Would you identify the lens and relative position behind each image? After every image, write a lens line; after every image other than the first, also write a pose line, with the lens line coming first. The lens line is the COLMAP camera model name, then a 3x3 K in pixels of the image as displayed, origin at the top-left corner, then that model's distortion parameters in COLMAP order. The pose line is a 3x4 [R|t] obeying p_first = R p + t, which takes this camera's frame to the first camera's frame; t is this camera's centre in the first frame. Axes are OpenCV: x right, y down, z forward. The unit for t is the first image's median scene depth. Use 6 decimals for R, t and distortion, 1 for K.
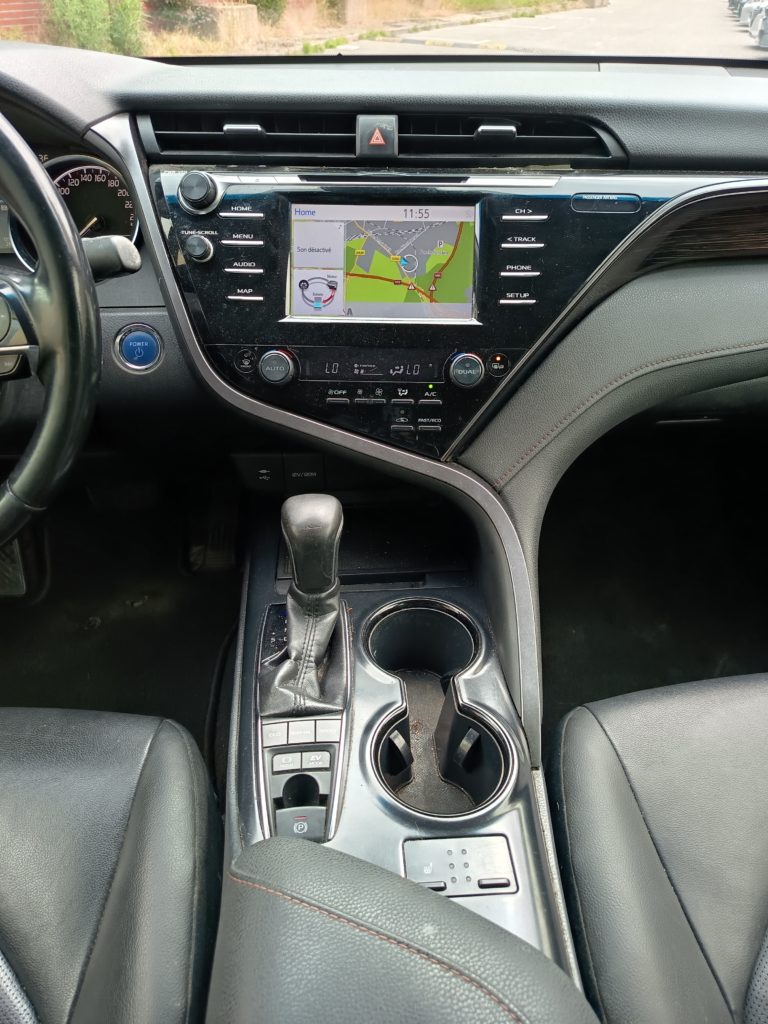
lens RADIAL K [[712.1, 0, 383.7], [0, 712.1, 508.4], [0, 0, 1]] dist [0.038445, -0.043572]
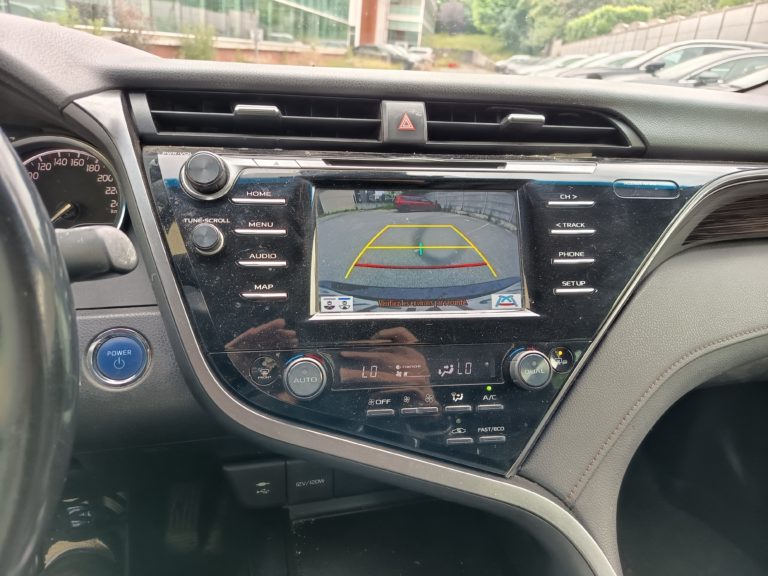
lens RADIAL K [[534.1, 0, 381.1], [0, 534.1, 295.9], [0, 0, 1]] dist [0.038445, -0.043572]
pose [[0.984266, -0.030874, 0.173973, -0.167658], [0.067388, 0.975786, -0.208088, -0.154930], [-0.163336, 0.216538, 0.962514, 0.382535]]
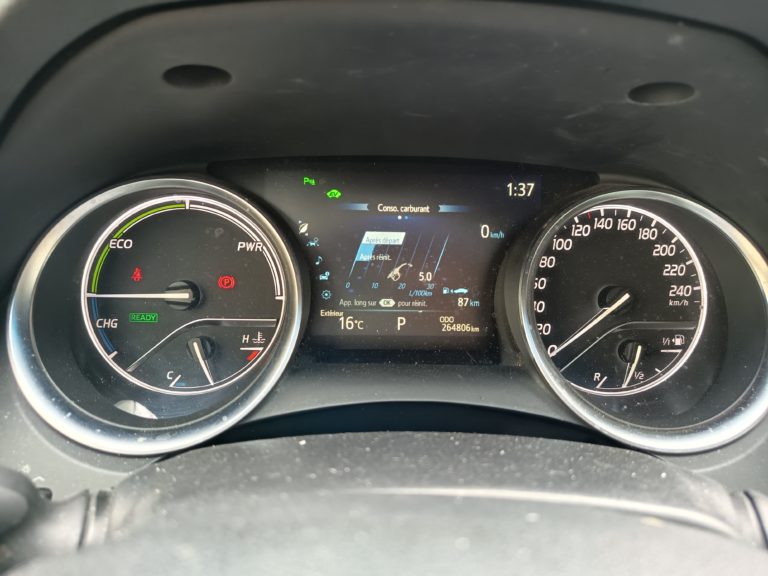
lens RADIAL K [[534.1, 0, 390.5], [0, 534.1, 288.8], [0, 0, 1]] dist [0.038445, -0.043572]
pose [[0.999330, 0.034399, -0.012498, -0.656655], [-0.036282, 0.975950, -0.214952, -0.357257], [0.004803, 0.215262, 0.976545, 0.680159]]
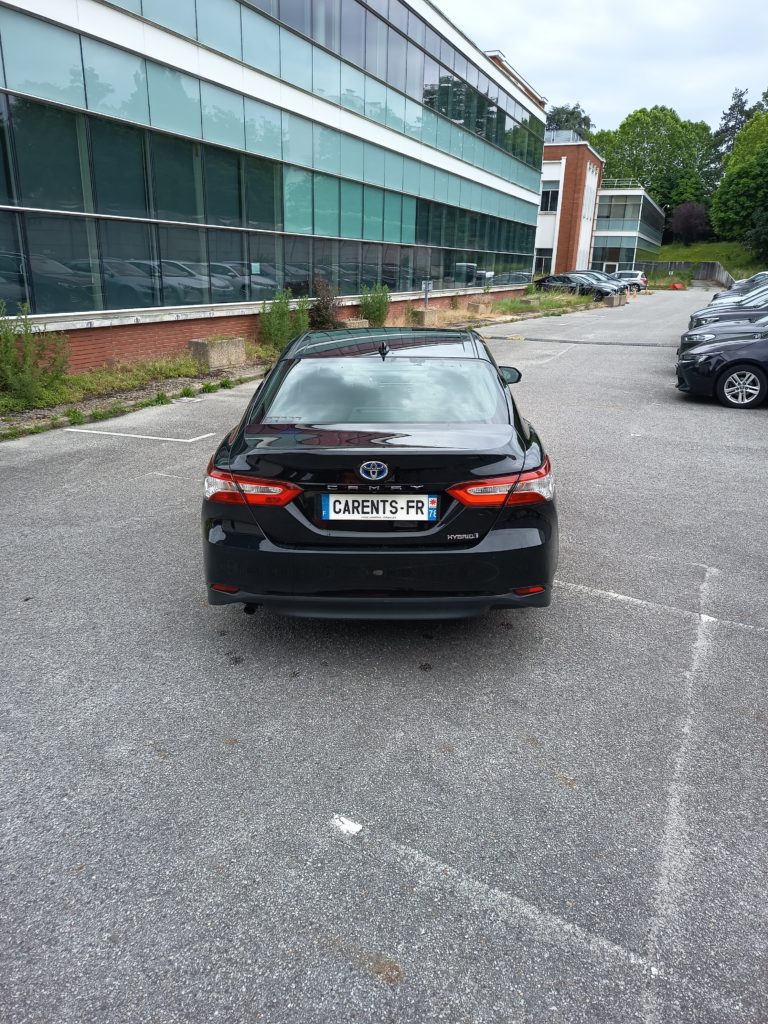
lens RADIAL K [[712.1, 0, 390.5], [0, 712.1, 503.9], [0, 0, 1]] dist [0.038445, -0.043572]
pose [[0.994606, 0.020893, -0.101597, 0.903087], [-0.052364, 0.946660, -0.317952, 4.085694], [0.089535, 0.321557, 0.942648, -7.451954]]
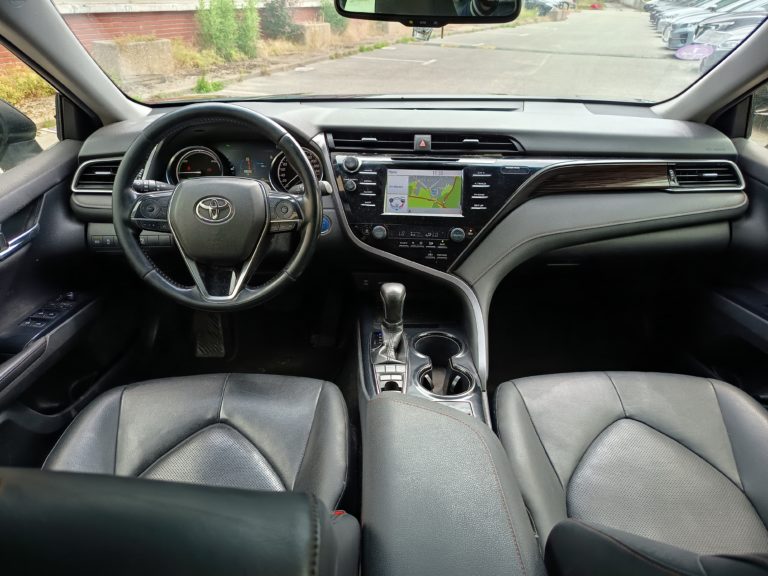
lens RADIAL K [[534.1, 0, 383.7], [0, 534.1, 283.3], [0, 0, 1]] dist [0.038445, -0.043572]
pose [[0.998871, 0.023323, -0.041385, -0.055543], [-0.029239, 0.988456, -0.148662, 0.245014], [0.037440, 0.149704, 0.988022, -0.774393]]
